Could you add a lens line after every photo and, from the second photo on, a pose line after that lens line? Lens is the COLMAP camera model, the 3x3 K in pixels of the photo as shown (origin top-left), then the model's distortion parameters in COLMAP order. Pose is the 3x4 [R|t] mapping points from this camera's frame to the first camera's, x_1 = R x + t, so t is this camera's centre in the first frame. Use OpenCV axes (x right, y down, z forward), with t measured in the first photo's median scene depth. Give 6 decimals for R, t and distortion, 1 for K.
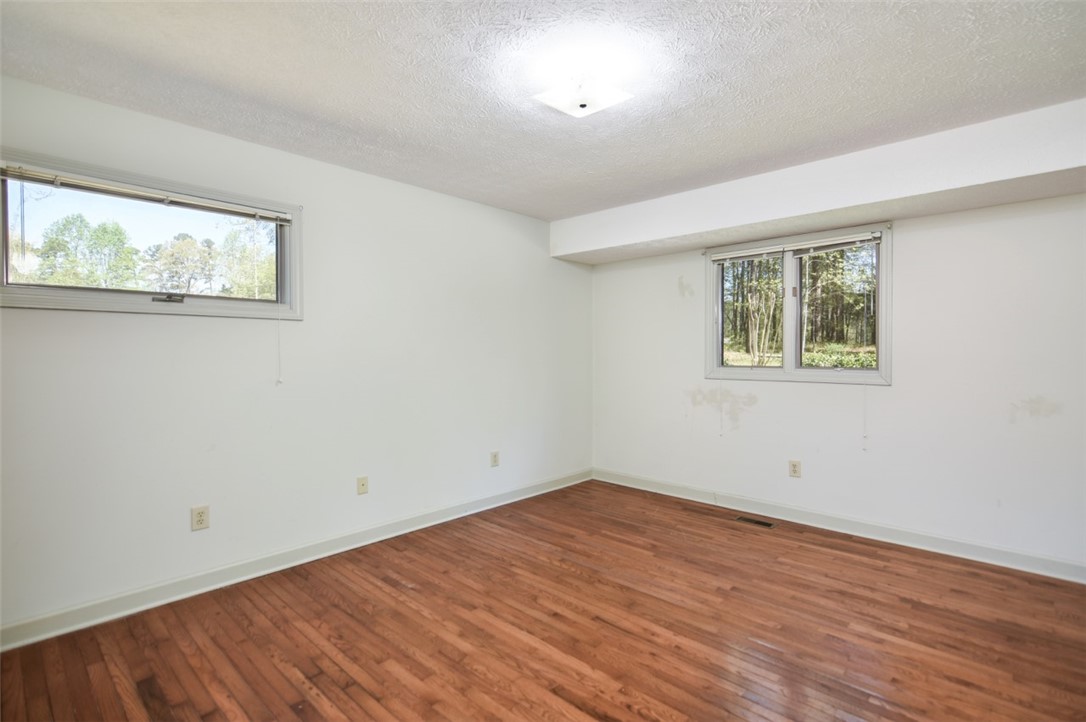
lens RADIAL K [[524.5, 0, 552.8], [0, 524.5, 358.3], [0, 0, 1]] dist [-0.004104, -0.003514]
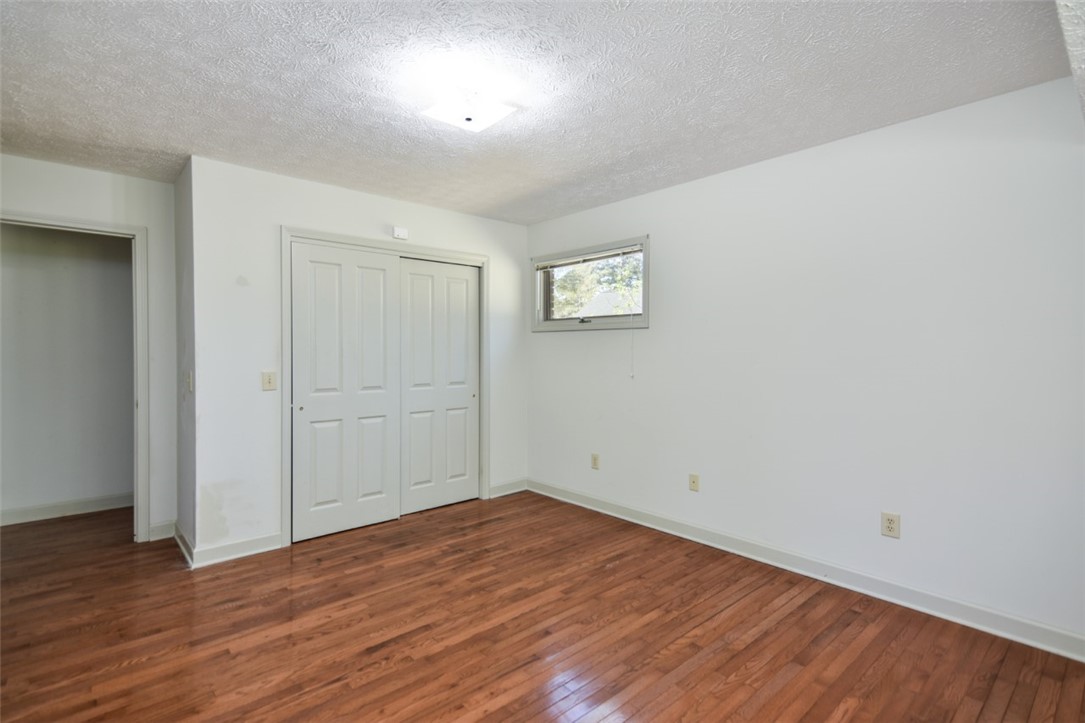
lens RADIAL K [[524.0, 0, 551.6], [0, 524.0, 355.4], [0, 0, 1]] dist [-0.004104, -0.003514]
pose [[-0.064042, 0.020718, -0.997732, 0.839087], [-0.028495, 0.999339, 0.022580, -0.034163], [0.997540, 0.029876, -0.063410, 0.934131]]
